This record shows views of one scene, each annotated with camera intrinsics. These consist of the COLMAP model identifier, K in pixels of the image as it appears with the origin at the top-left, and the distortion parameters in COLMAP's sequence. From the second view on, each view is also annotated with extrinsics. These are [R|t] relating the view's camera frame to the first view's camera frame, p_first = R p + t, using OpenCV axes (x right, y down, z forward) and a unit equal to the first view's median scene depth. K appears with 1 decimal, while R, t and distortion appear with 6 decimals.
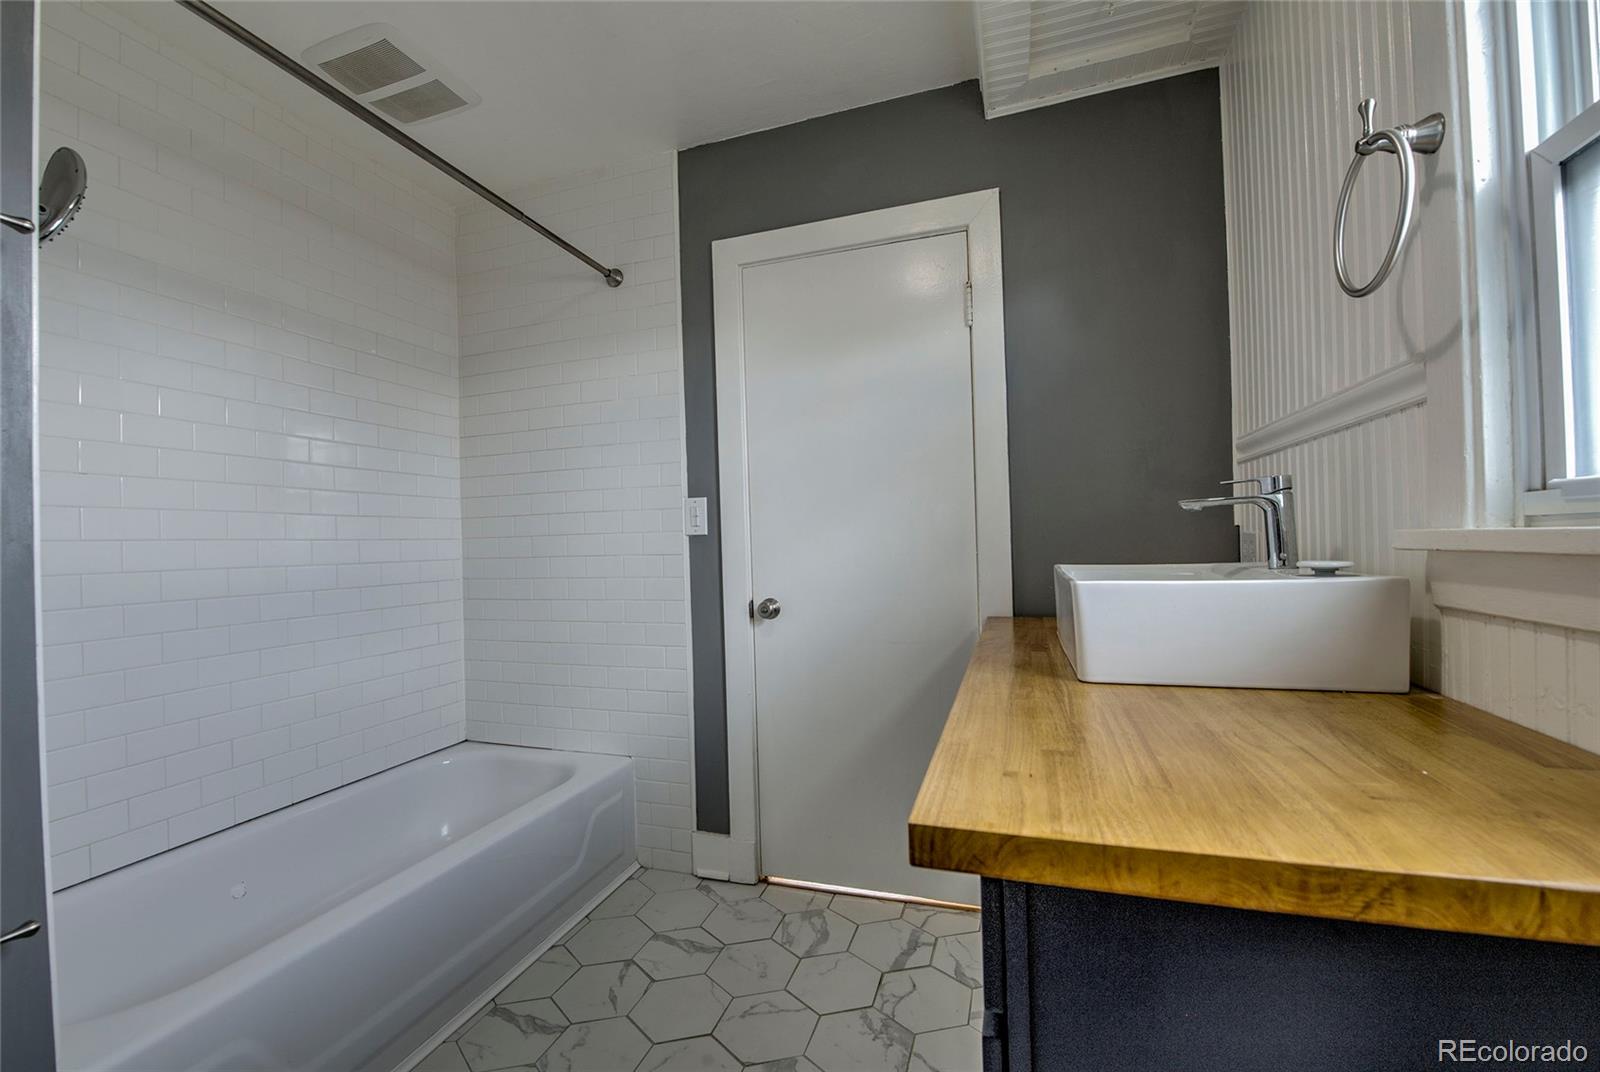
lens RADIAL K [[667.8, 0, 790.7], [0, 667.8, 541.2], [0, 0, 1]] dist [-0.016709, -0.001100]
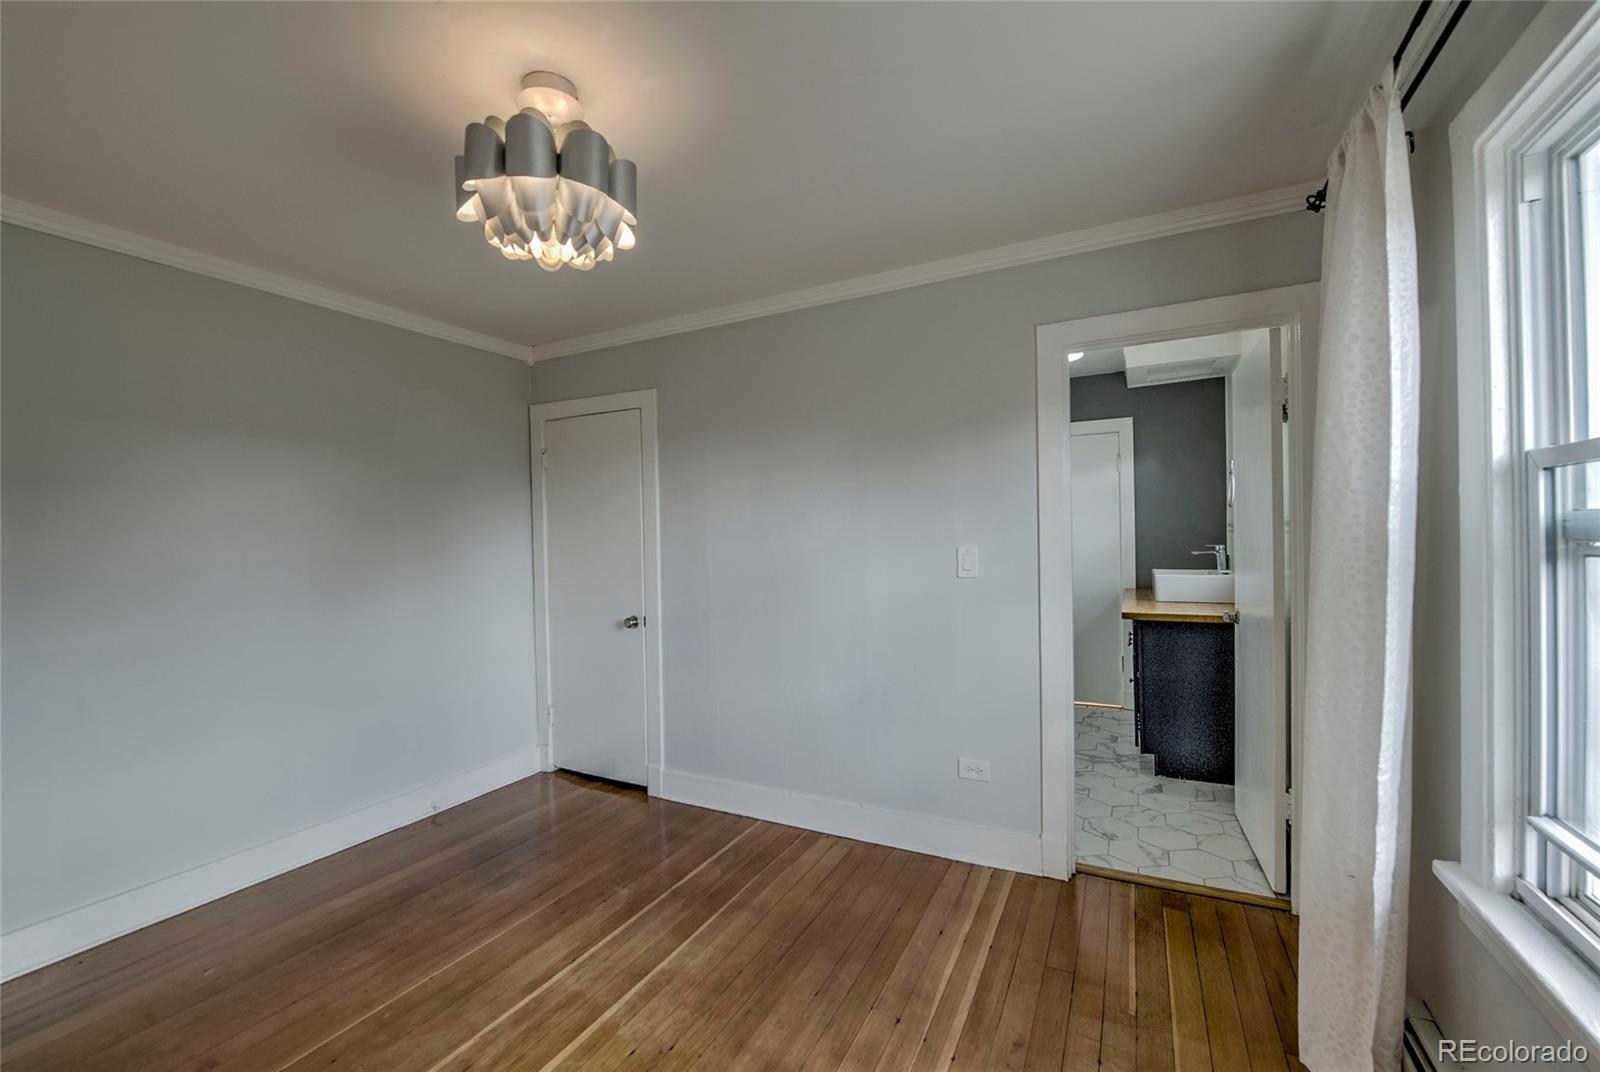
lens RADIAL K [[649.3, 0, 795.0], [0, 649.3, 541.5], [0, 0, 1]] dist [-0.010923, -0.003512]
pose [[0.988505, 0.009593, -0.150882, -0.635705], [-0.007026, 0.999822, 0.017536, -0.107973], [0.151023, -0.016274, 0.988396, -1.787247]]
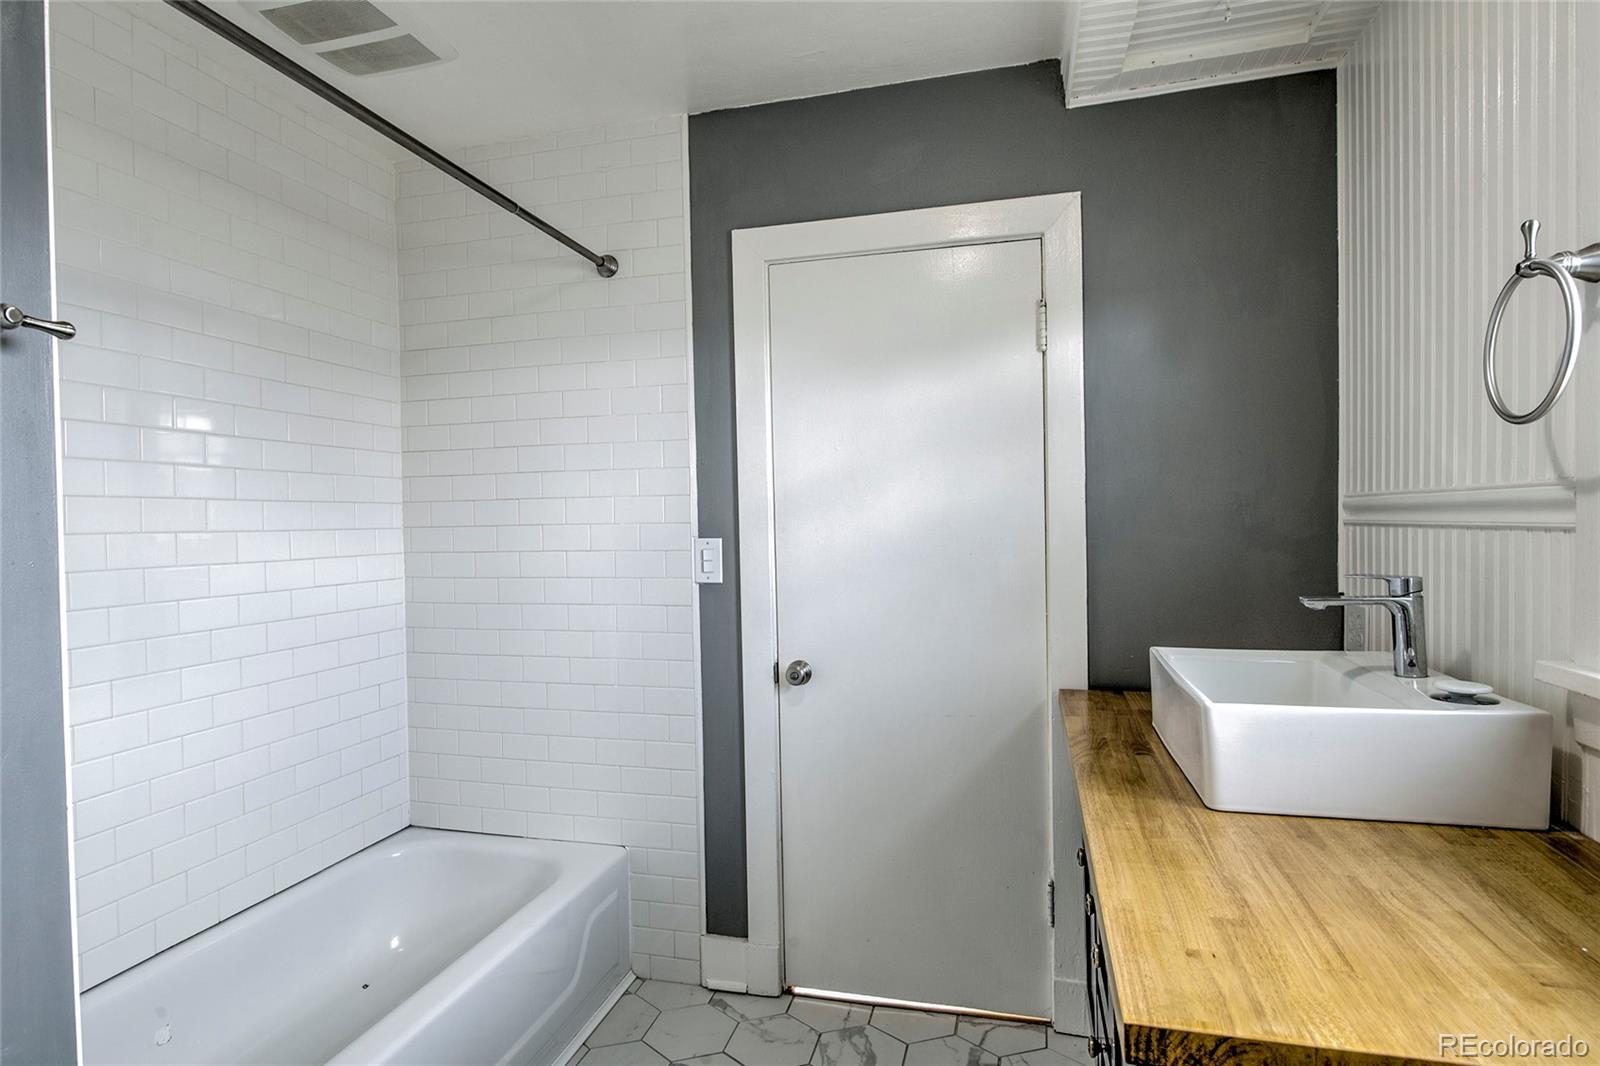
lens RADIAL K [[850.1, 0, 796.3], [0, 850.1, 539.7], [0, 0, 1]] dist [-0.005040, -0.002156]
pose [[0.997589, 0.007330, 0.069009, -0.139197], [-0.008861, 0.999721, 0.021913, -0.115139], [-0.068829, -0.022472, 0.997375, -0.087624]]
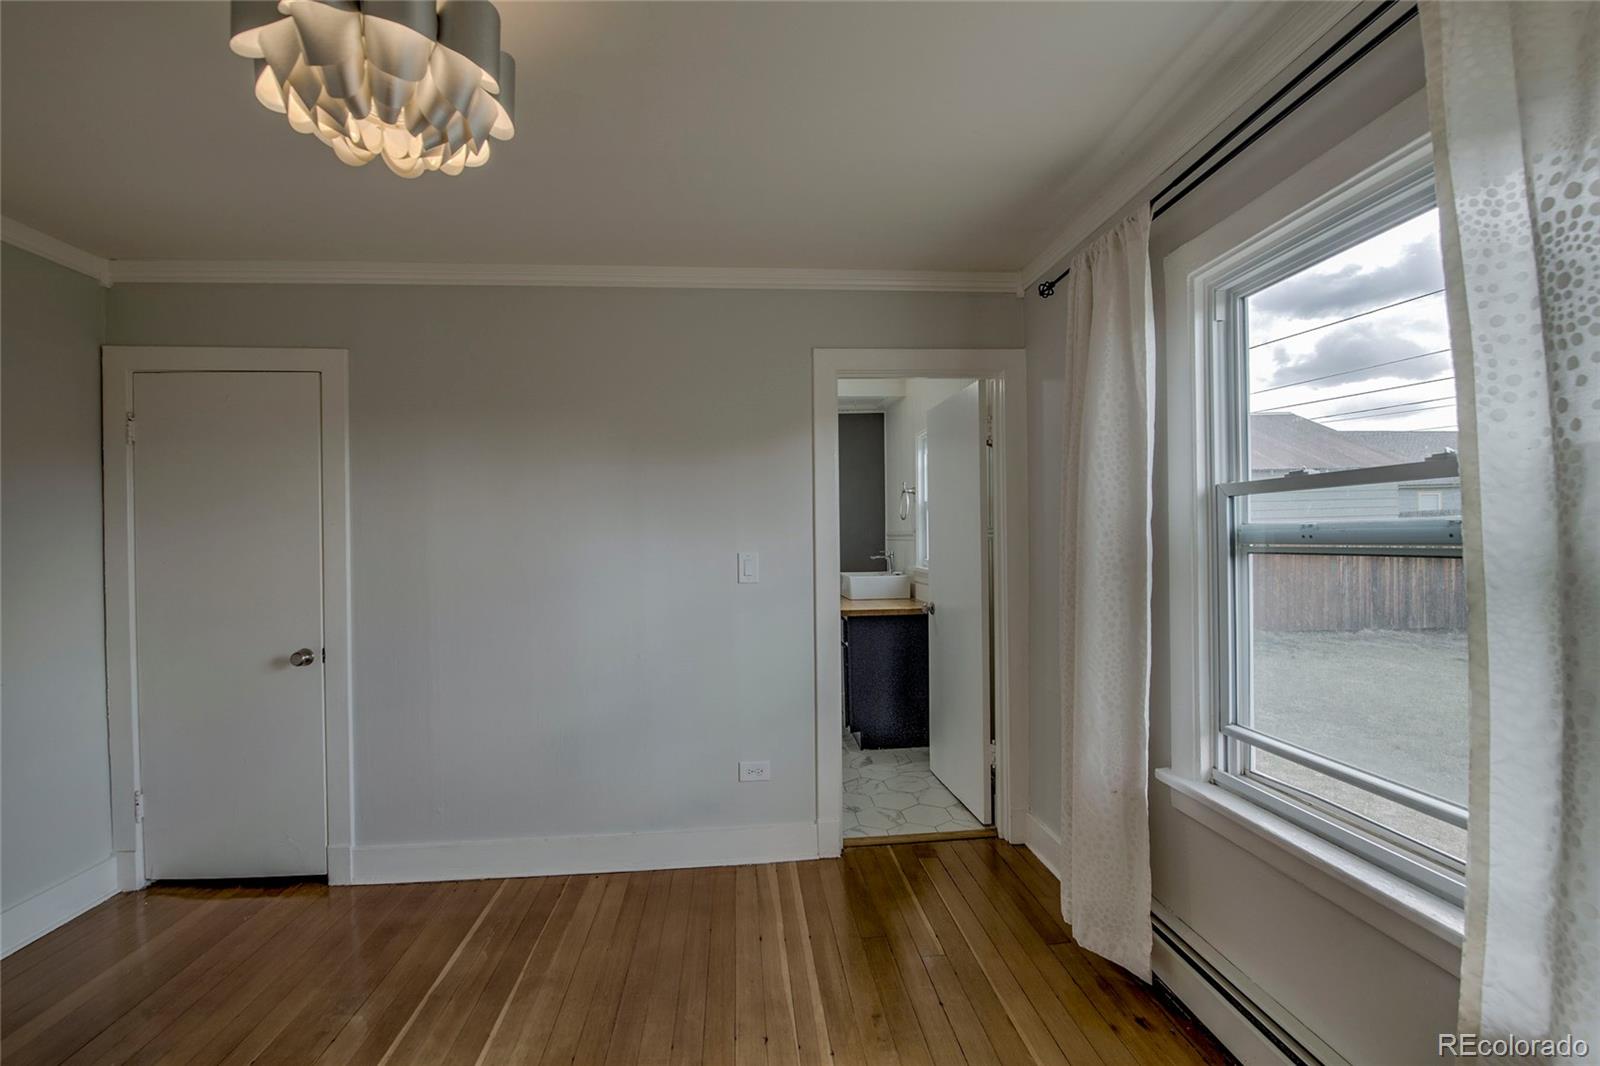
lens RADIAL K [[649.3, 0, 792.9], [0, 649.3, 540.7], [0, 0, 1]] dist [-0.010923, -0.003512]
pose [[0.917450, 0.012337, 0.397660, -0.984572], [-0.011815, 0.999923, -0.003765, -0.096351], [-0.397676, -0.001244, 0.917525, -1.691364]]
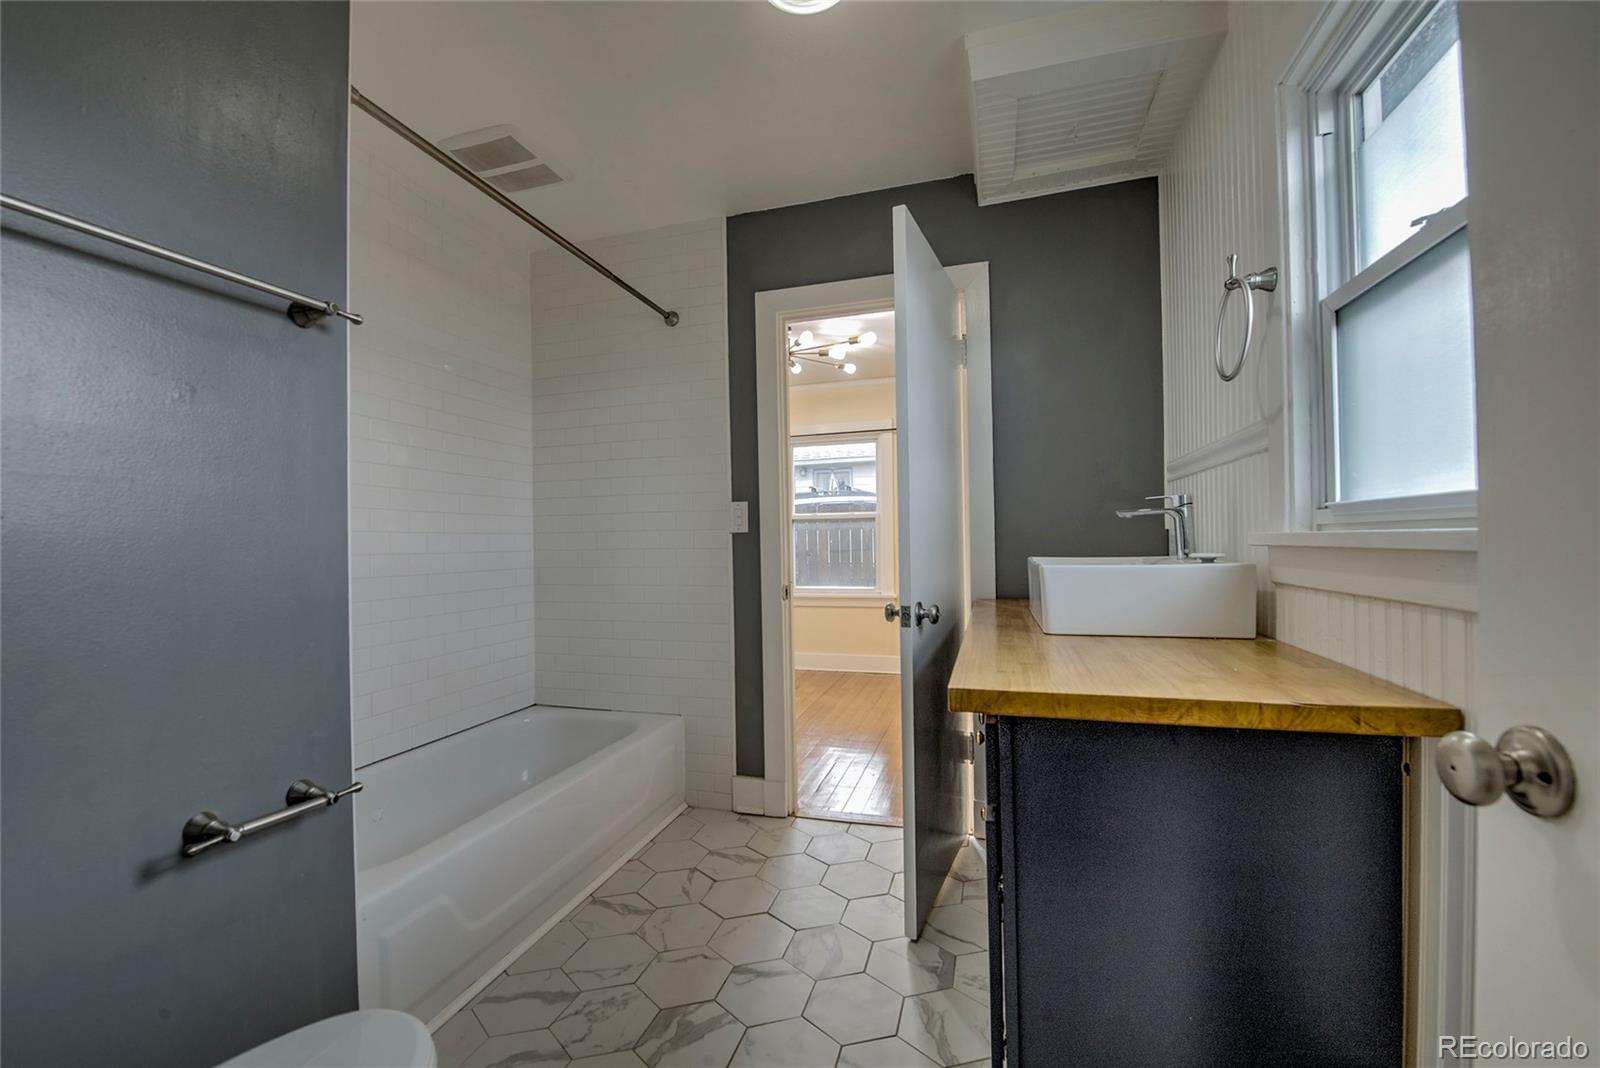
lens RADIAL K [[649.3, 0, 798.0], [0, 649.3, 540.3], [0, 0, 1]] dist [-0.010923, -0.003512]
pose [[0.999322, 0.010626, 0.035245, -0.098575], [-0.010584, 0.999943, -0.001366, 0.007521], [-0.035258, 0.000992, 0.999378, -0.249799]]
